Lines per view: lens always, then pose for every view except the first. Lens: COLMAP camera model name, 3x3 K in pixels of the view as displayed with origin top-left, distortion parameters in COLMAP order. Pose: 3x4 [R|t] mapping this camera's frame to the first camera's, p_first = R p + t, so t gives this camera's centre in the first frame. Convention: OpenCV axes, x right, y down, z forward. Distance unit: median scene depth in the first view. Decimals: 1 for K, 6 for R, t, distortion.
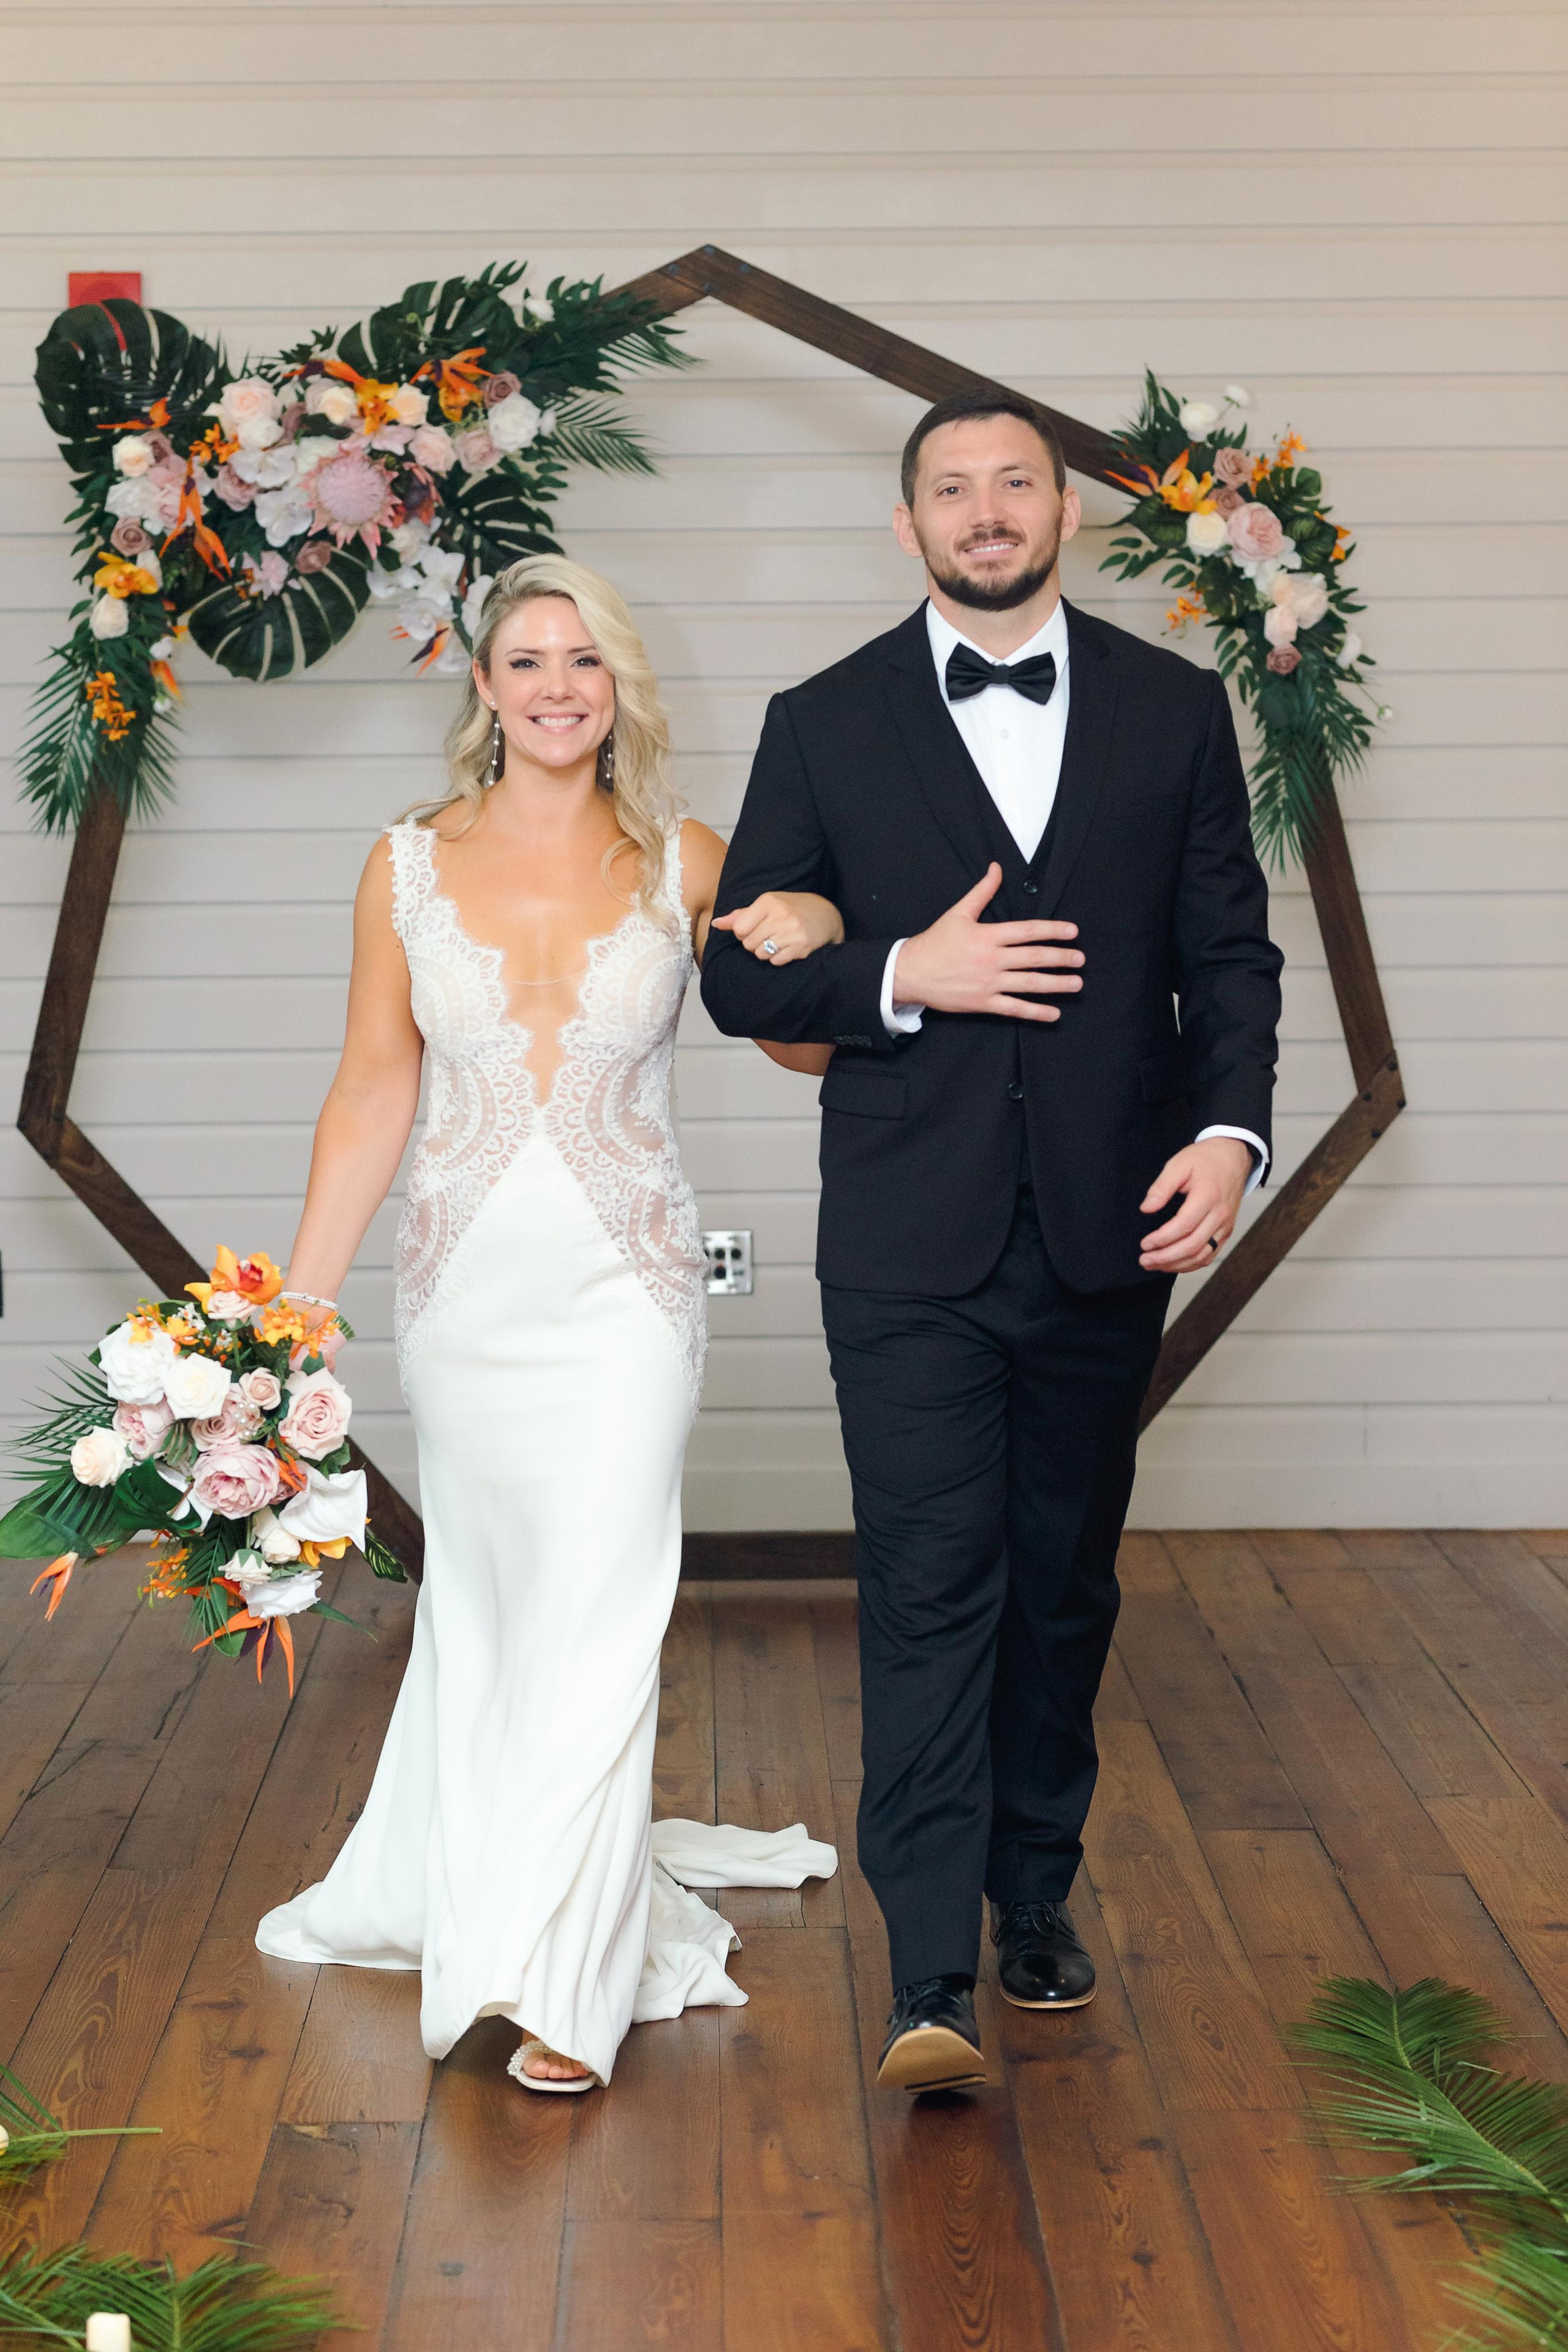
lens RADIAL K [[5623.4, 0, 784.0], [0, 5623.4, 1176.0], [0, 0, 1]] dist [-0.014958, 0.213989]
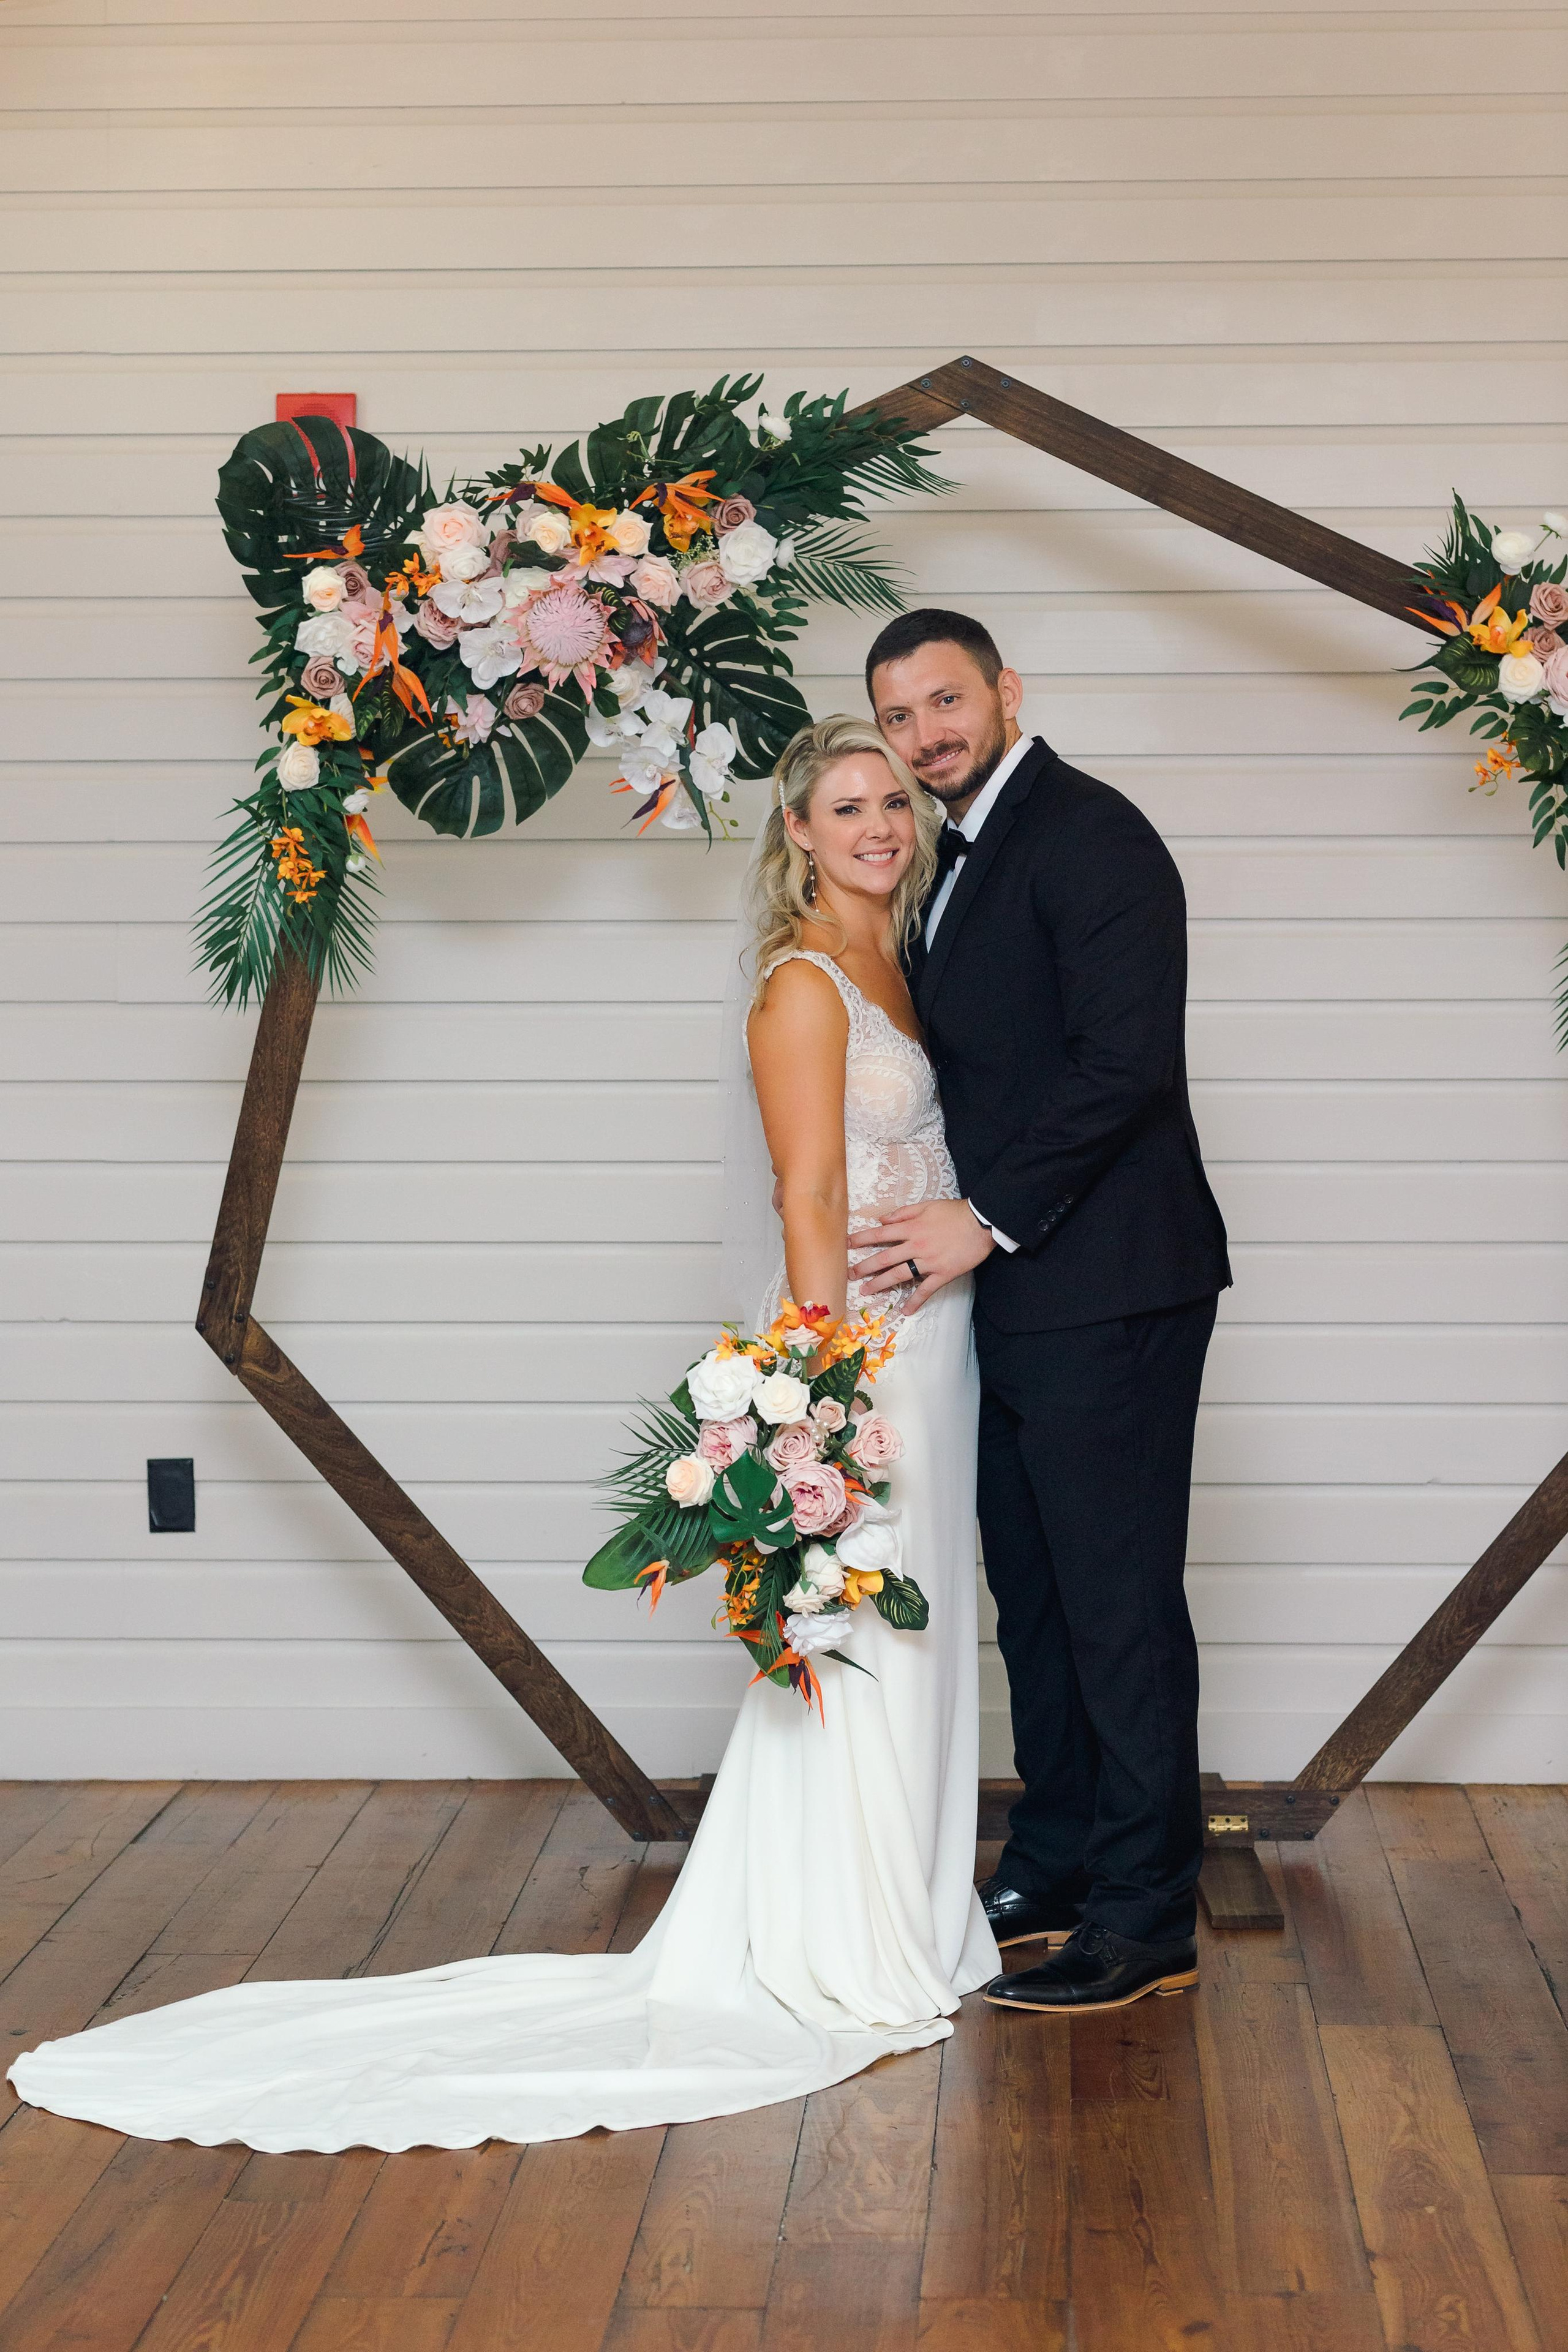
lens RADIAL K [[5455.4, 0, 784.0], [0, 5455.4, 1176.0], [0, 0, 1]] dist [-0.017216, 0.270799]
pose [[0.997846, 0.008392, -0.065060, 0.015520], [-0.010234, 0.999555, -0.028036, -0.009795], [0.064796, 0.028642, 0.997487, 0.131861]]
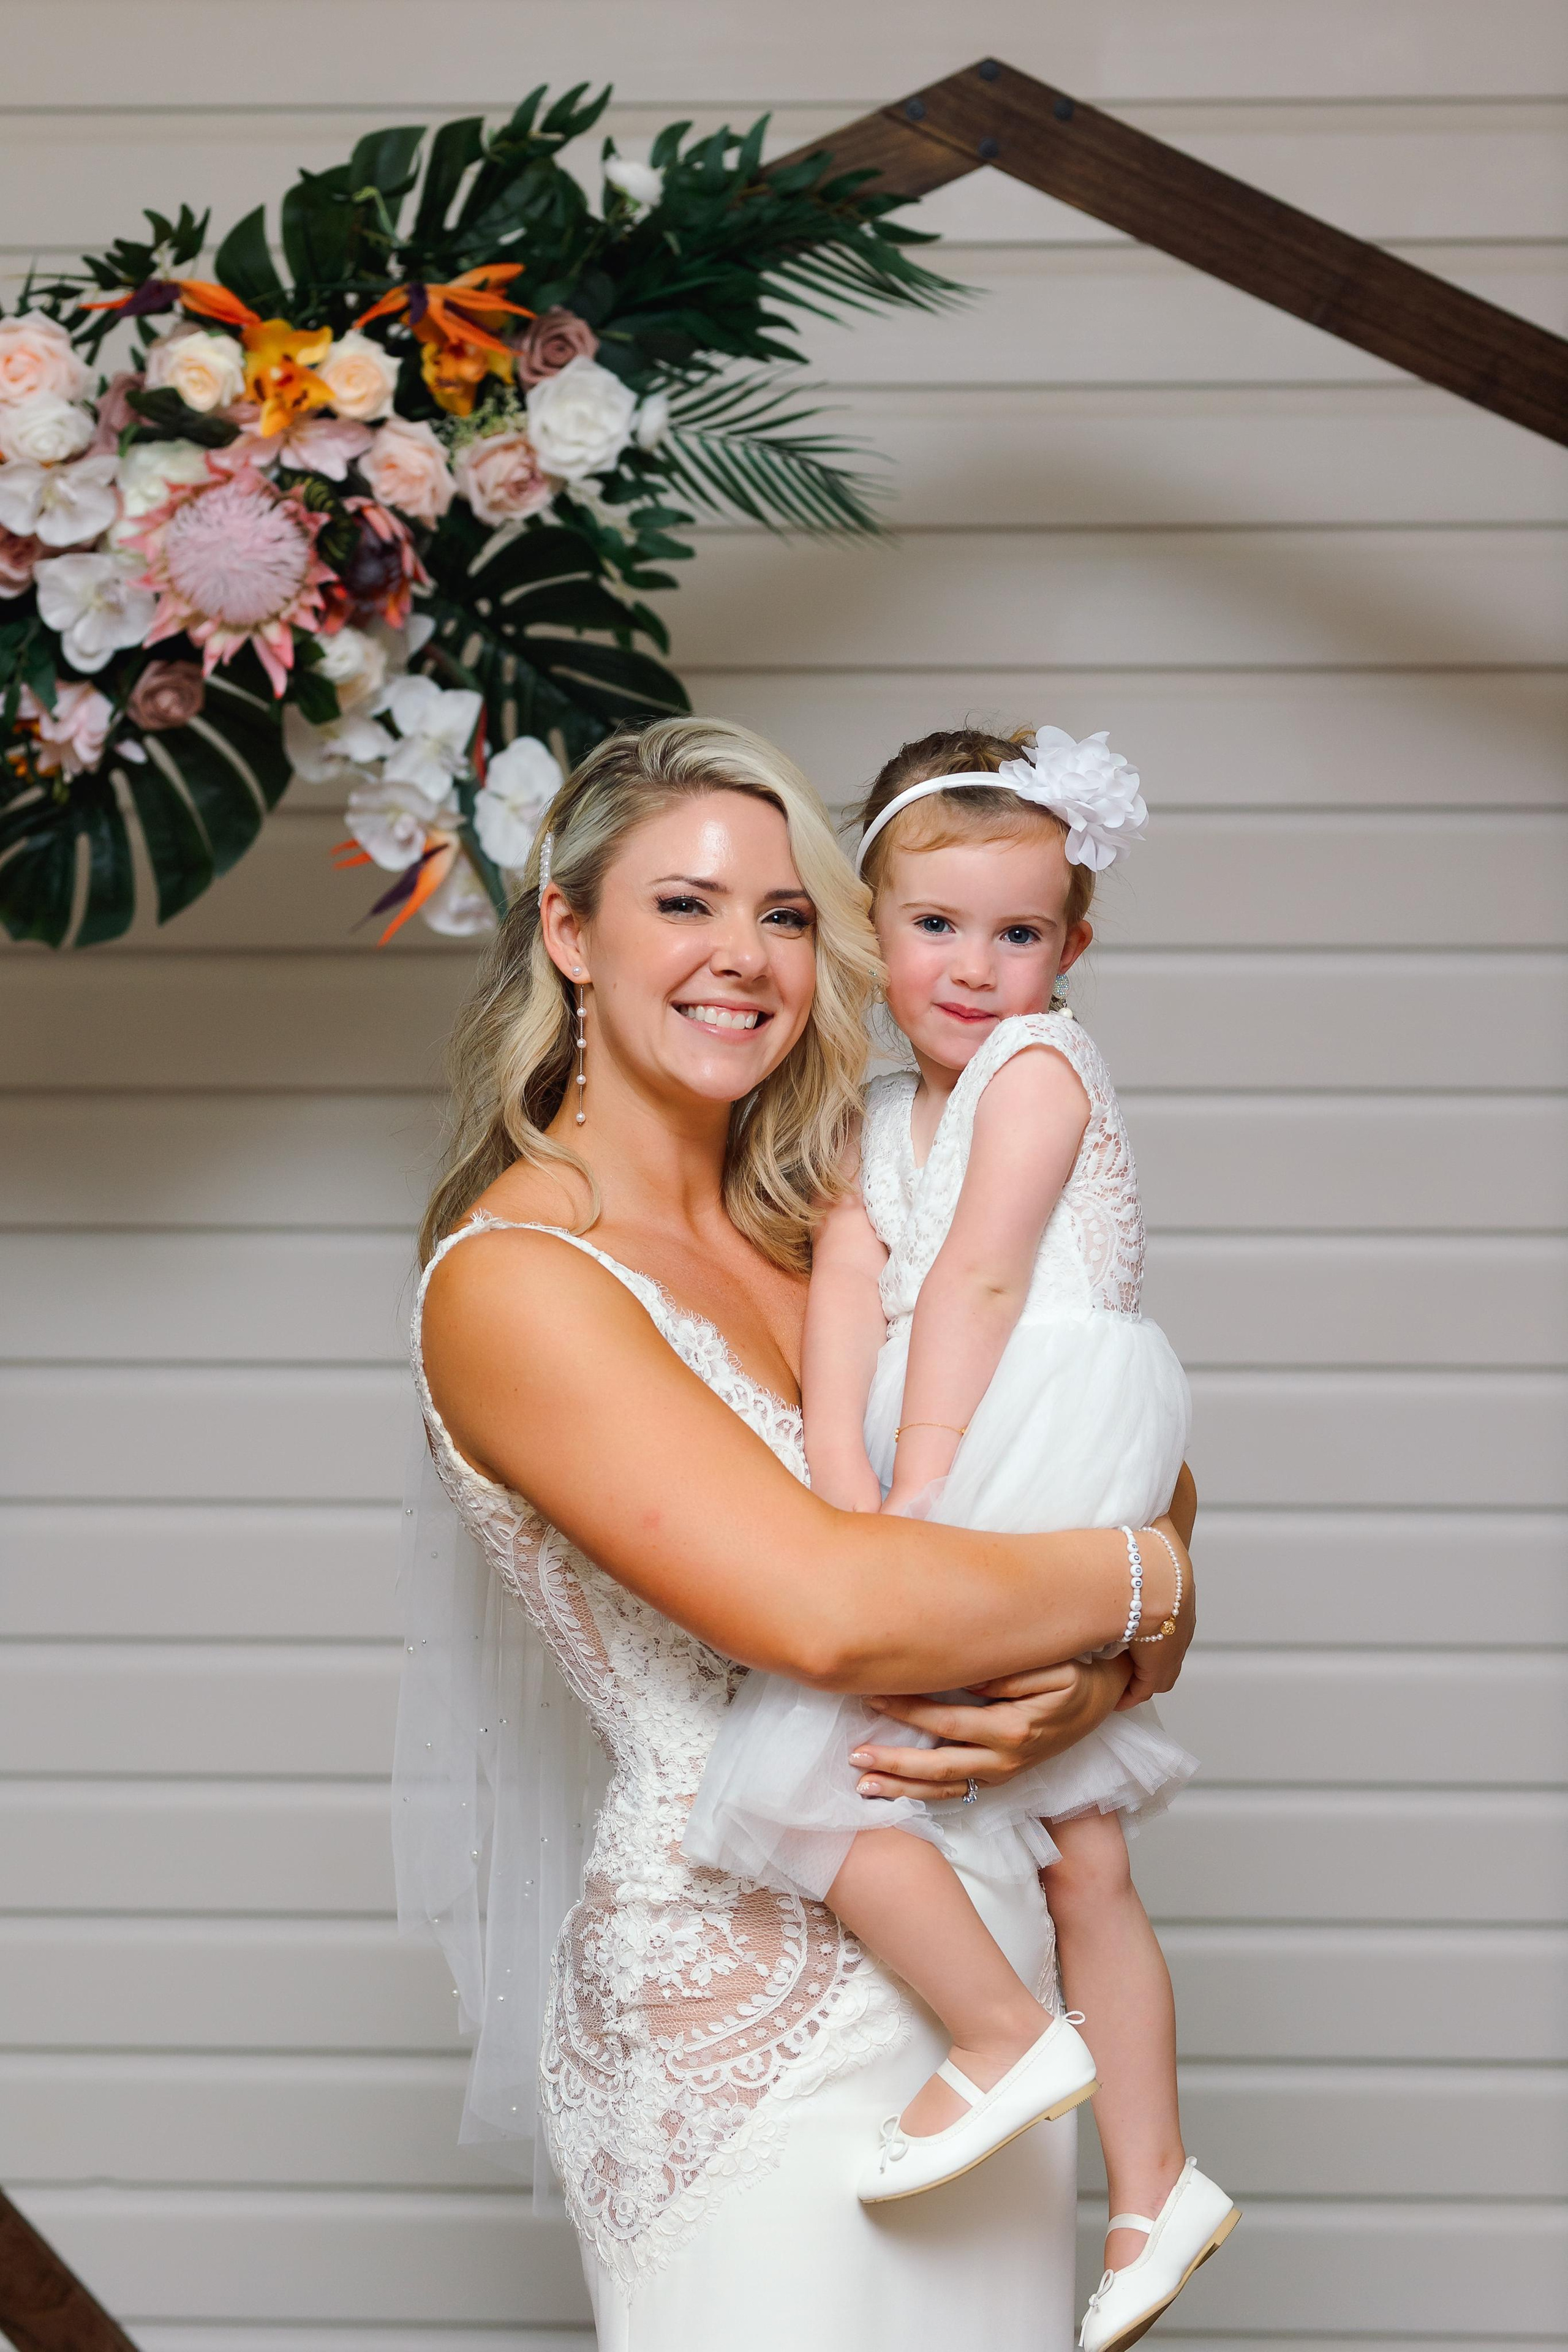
lens RADIAL K [[5455.4, 0, 784.0], [0, 5455.4, 1176.0], [0, 0, 1]] dist [-0.017216, 0.270799]
pose [[0.998554, 0.010739, -0.052672, -0.005304], [-0.012998, 0.999002, -0.042733, -0.049420], [0.052160, 0.043356, 0.997697, 0.537160]]
